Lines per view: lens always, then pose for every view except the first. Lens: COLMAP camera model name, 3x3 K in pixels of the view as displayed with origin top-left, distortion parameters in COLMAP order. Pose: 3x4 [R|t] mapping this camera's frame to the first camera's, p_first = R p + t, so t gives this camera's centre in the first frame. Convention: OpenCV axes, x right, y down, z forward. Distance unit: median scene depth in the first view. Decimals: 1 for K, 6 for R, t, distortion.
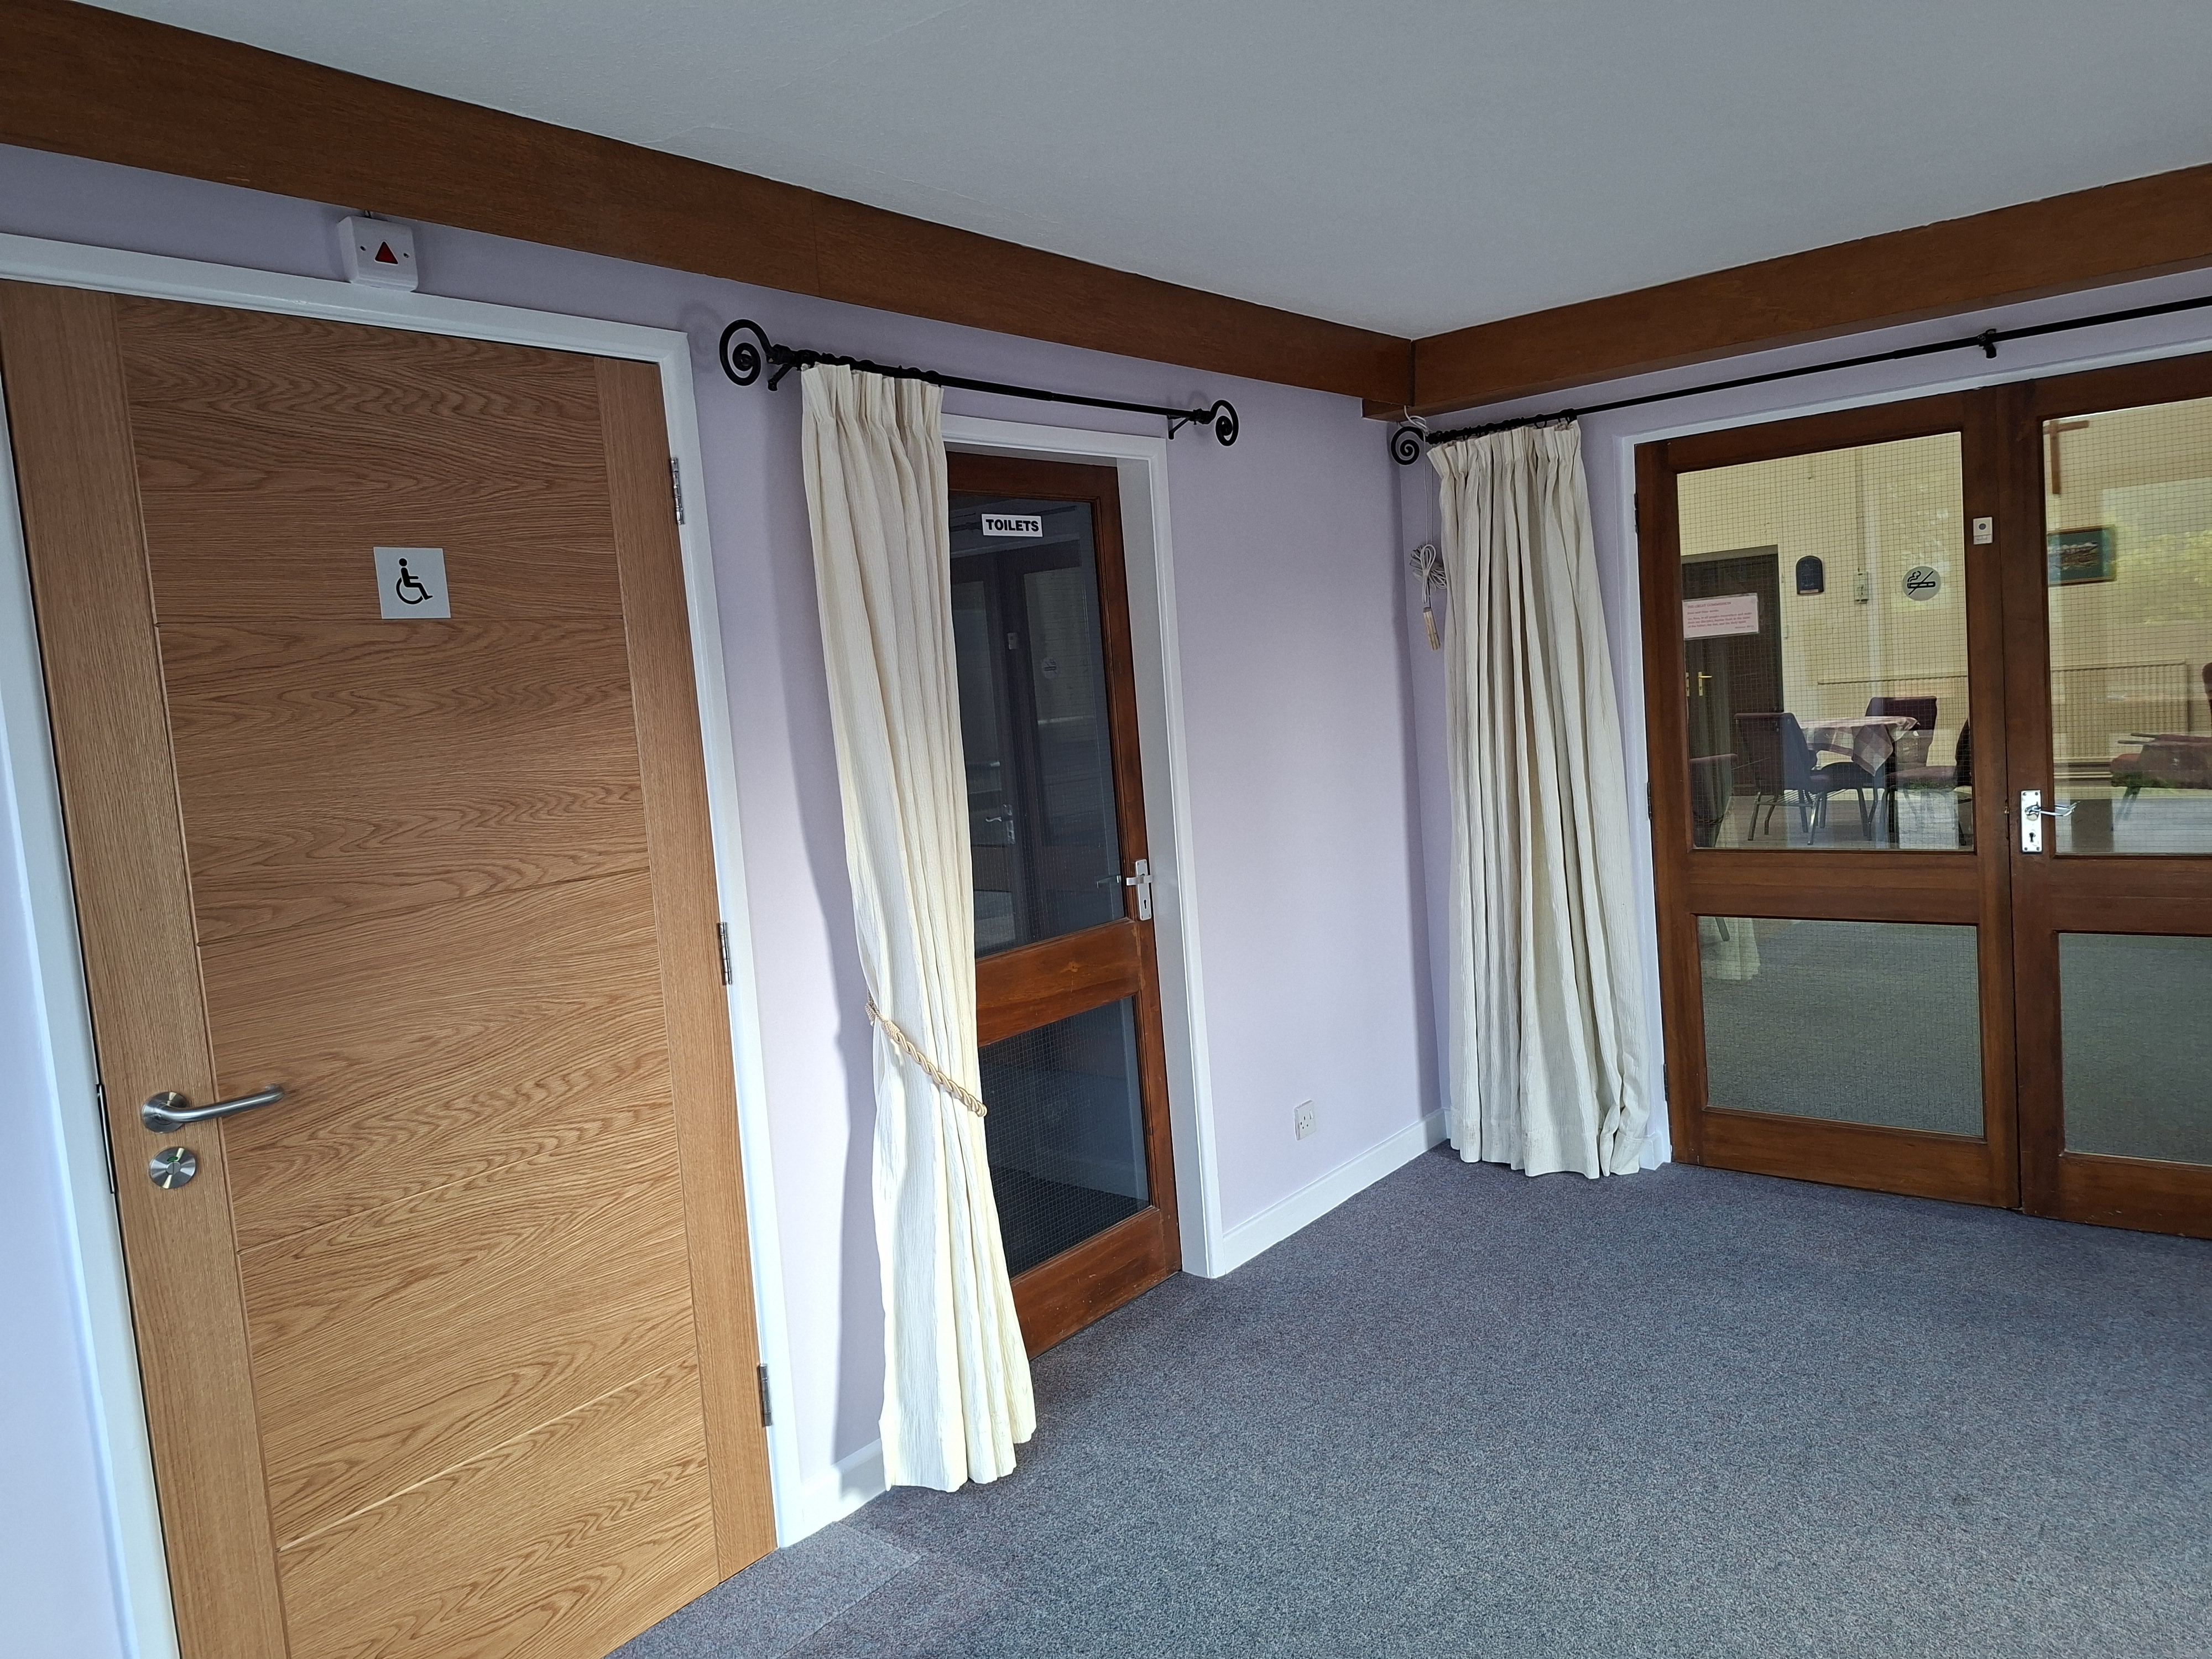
lens RADIAL K [[1496.4, 0, 1107.4], [0, 1496.4, 818.3], [0, 0, 1]] dist [0.009069, -0.018868]
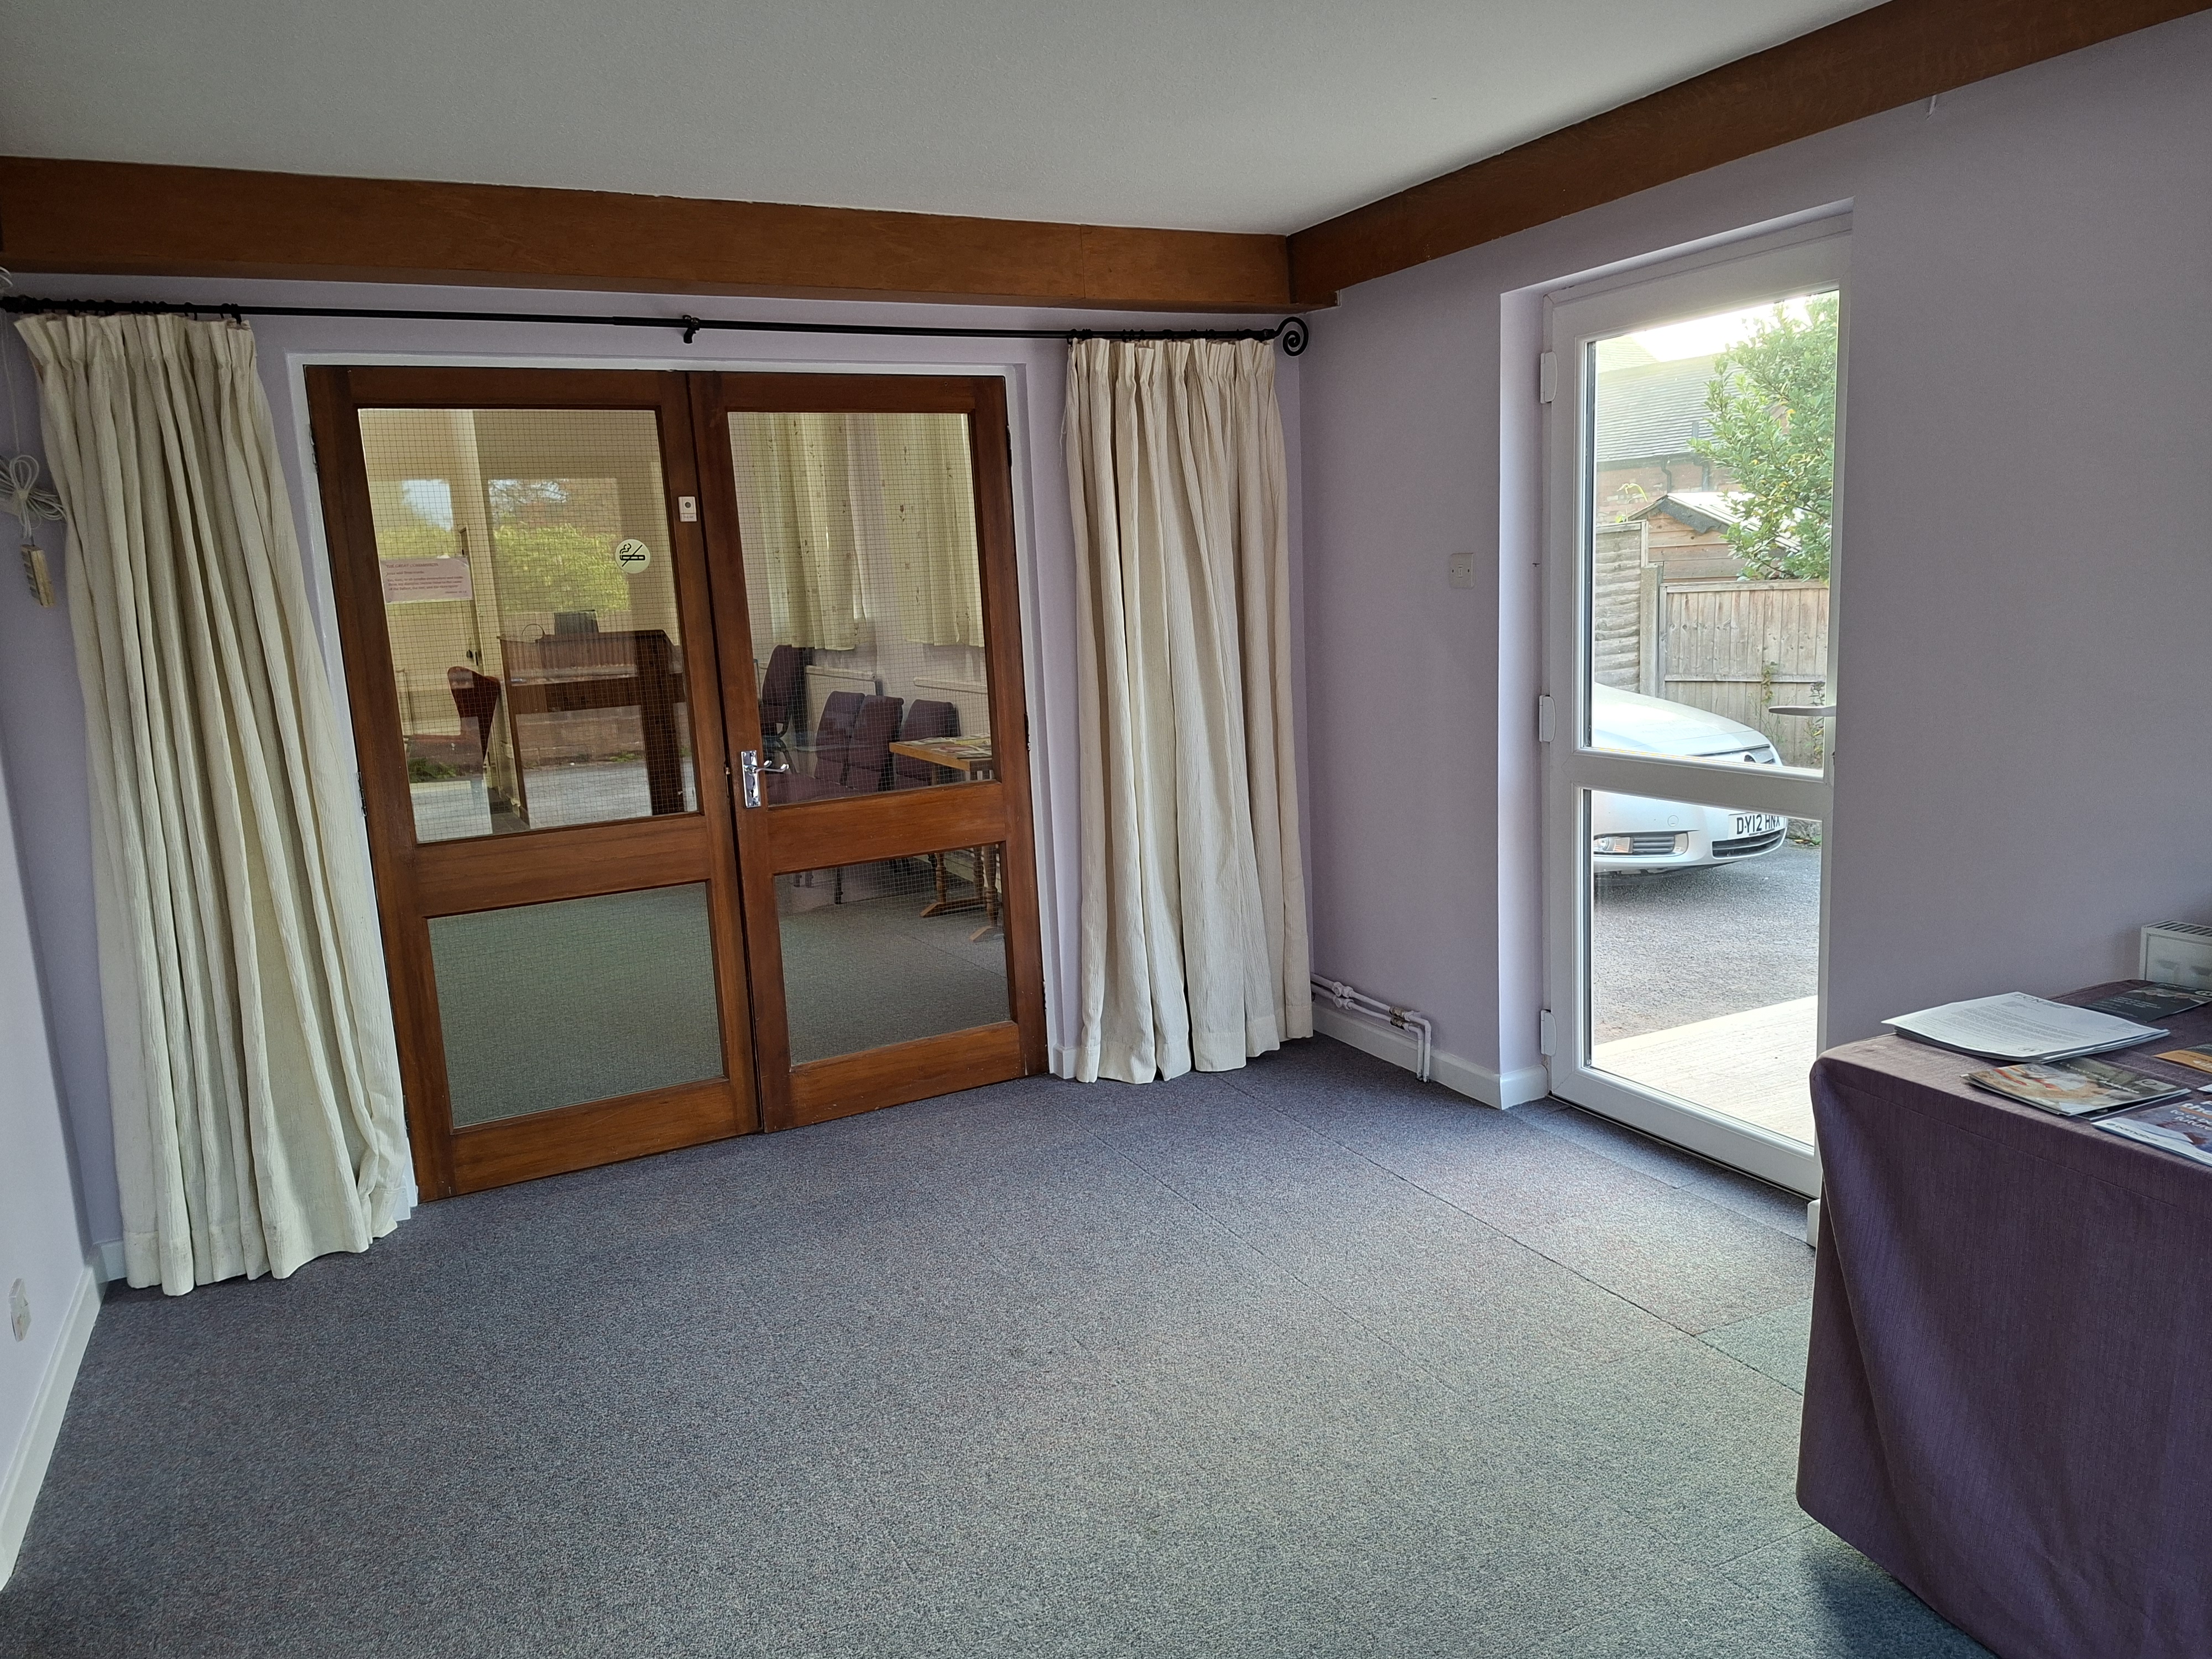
lens RADIAL K [[1496.4, 0, 1109.9], [0, 1496.4, 848.0], [0, 0, 1]] dist [0.009069, -0.018868]
pose [[0.395941, -0.112016, 0.911418, -0.255765], [0.095189, 0.992192, 0.080591, -0.010316], [-0.913329, 0.054848, 0.403512, 0.281394]]
